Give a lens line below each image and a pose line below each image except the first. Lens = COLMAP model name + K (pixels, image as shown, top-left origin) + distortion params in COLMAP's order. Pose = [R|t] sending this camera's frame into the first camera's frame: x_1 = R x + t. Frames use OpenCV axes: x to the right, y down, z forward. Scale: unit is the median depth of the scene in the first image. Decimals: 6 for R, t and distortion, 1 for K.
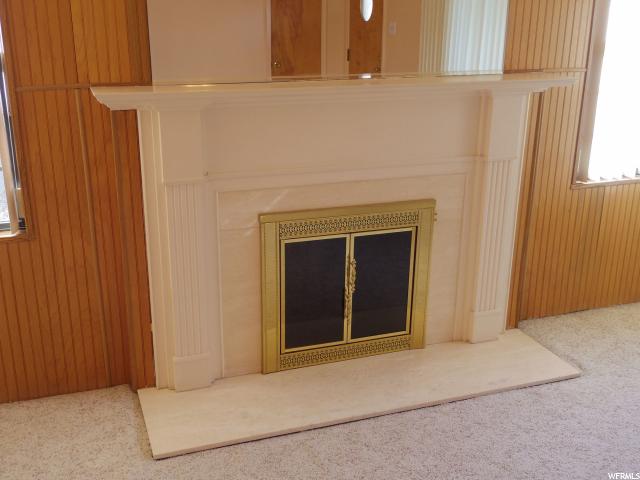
lens RADIAL K [[710.9, 0, 320.0], [0, 710.9, 240.0], [0, 0, 1]] dist [-0.006727, -0.017899]
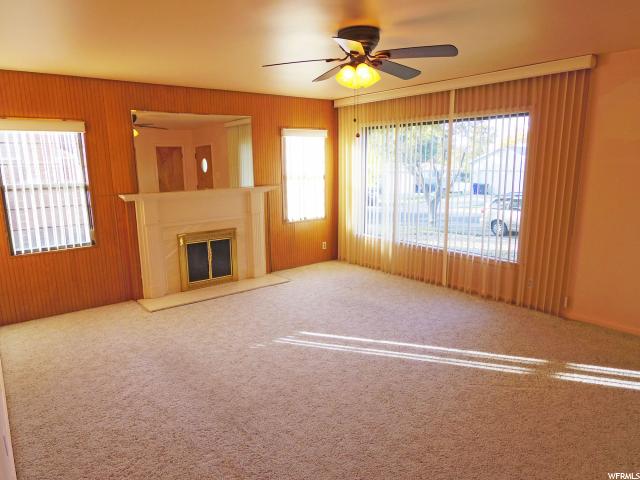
lens RADIAL K [[422.5, 0, 321.0], [0, 422.5, 250.1], [0, 0, 1]] dist [-0.065555, 0.000505]
pose [[0.941121, -0.083374, 0.327627, -0.092747], [0.121910, 0.987605, -0.098866, 0.256794], [-0.315323, 0.132986, 0.939620, -0.778581]]
